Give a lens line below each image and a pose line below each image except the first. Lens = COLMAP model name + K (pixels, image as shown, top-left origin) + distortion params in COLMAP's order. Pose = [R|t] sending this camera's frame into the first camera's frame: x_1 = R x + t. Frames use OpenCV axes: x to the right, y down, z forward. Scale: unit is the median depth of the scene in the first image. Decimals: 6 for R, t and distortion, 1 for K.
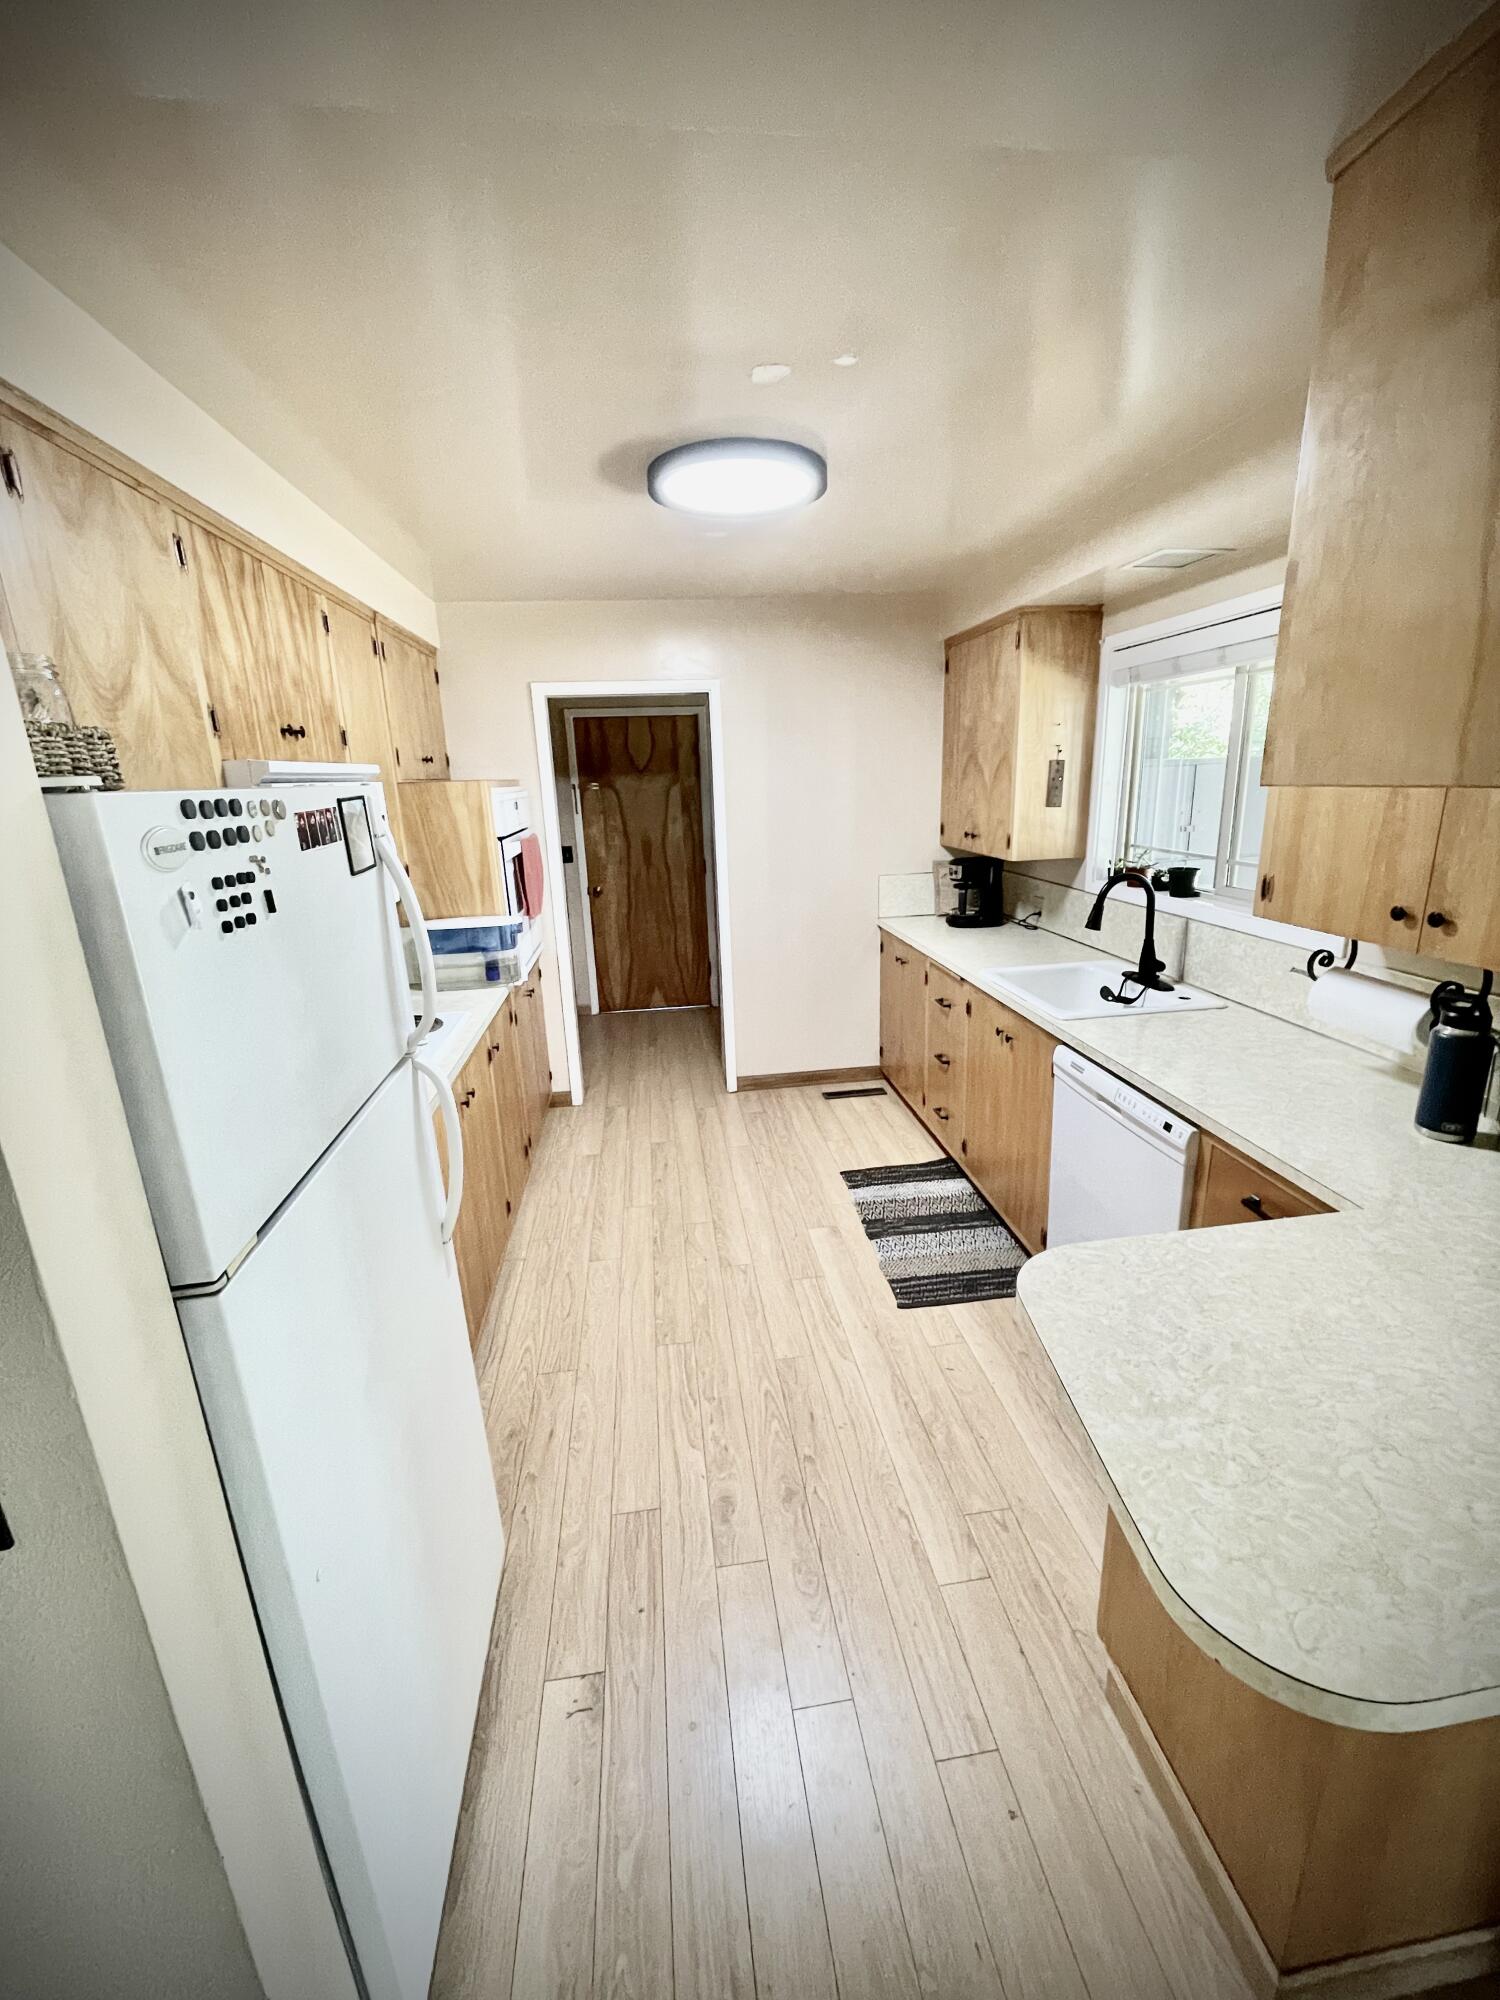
lens RADIAL K [[808.3, 0, 747.4], [0, 808.3, 991.3], [0, 0, 1]] dist [0.000330, 0.000021]
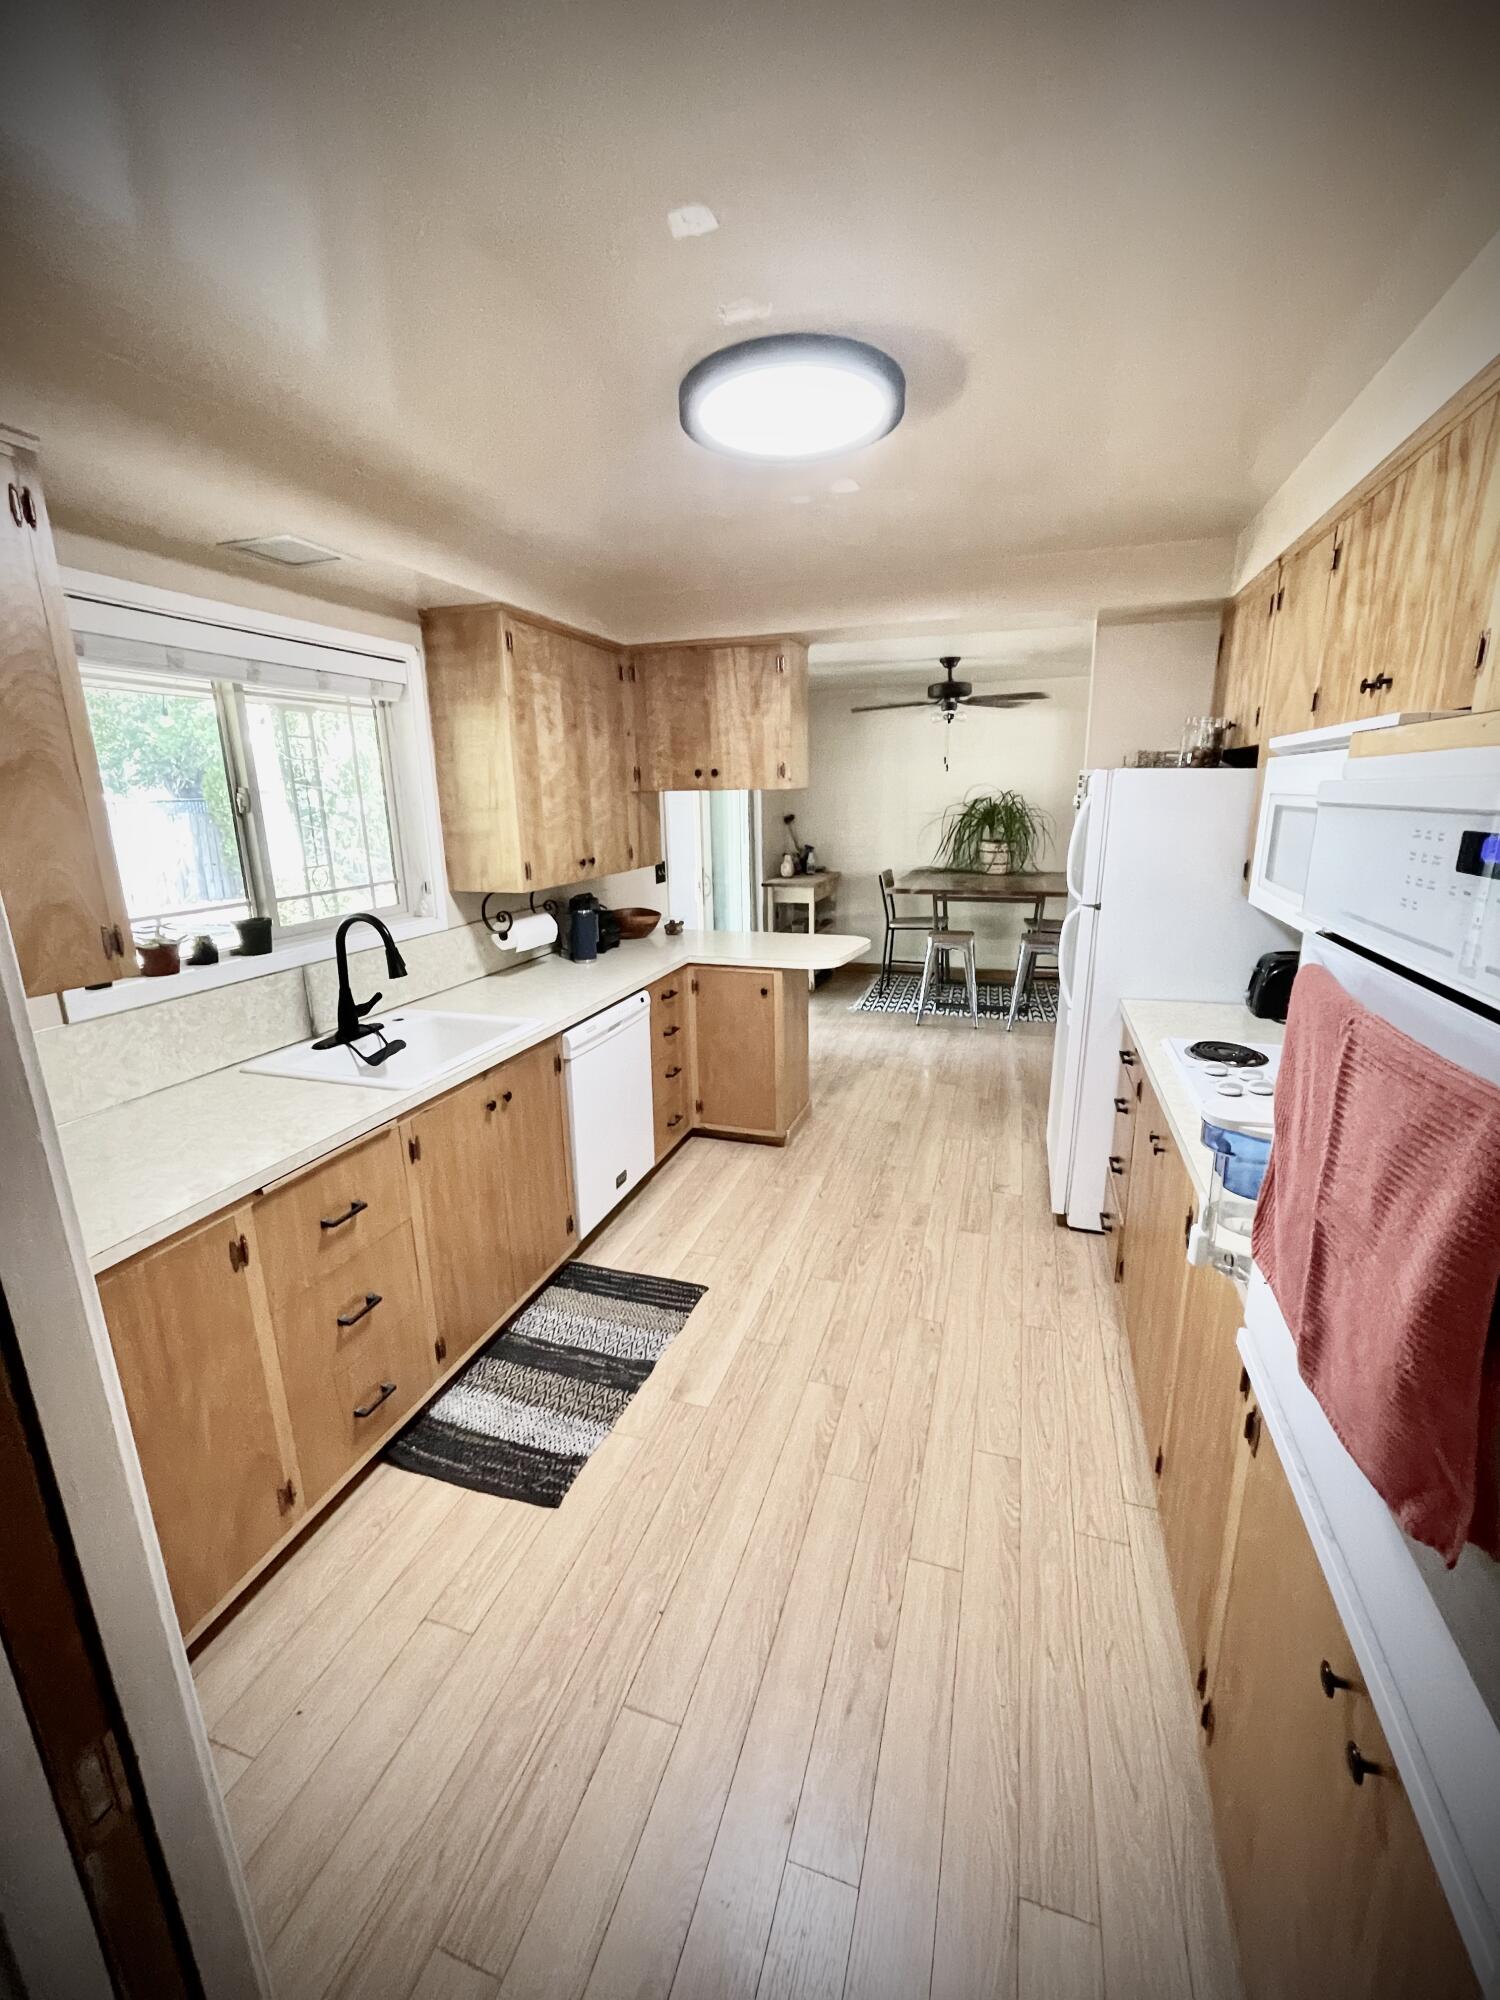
lens RADIAL K [[808.3, 0, 743.7], [0, 808.3, 1002.5], [0, 0, 1]] dist [0.000330, 0.000021]
pose [[-0.898858, -0.061013, 0.433972, -0.270555], [0.161827, 0.874063, 0.458068, -0.382638], [-0.407267, 0.481966, -0.775785, 1.510891]]
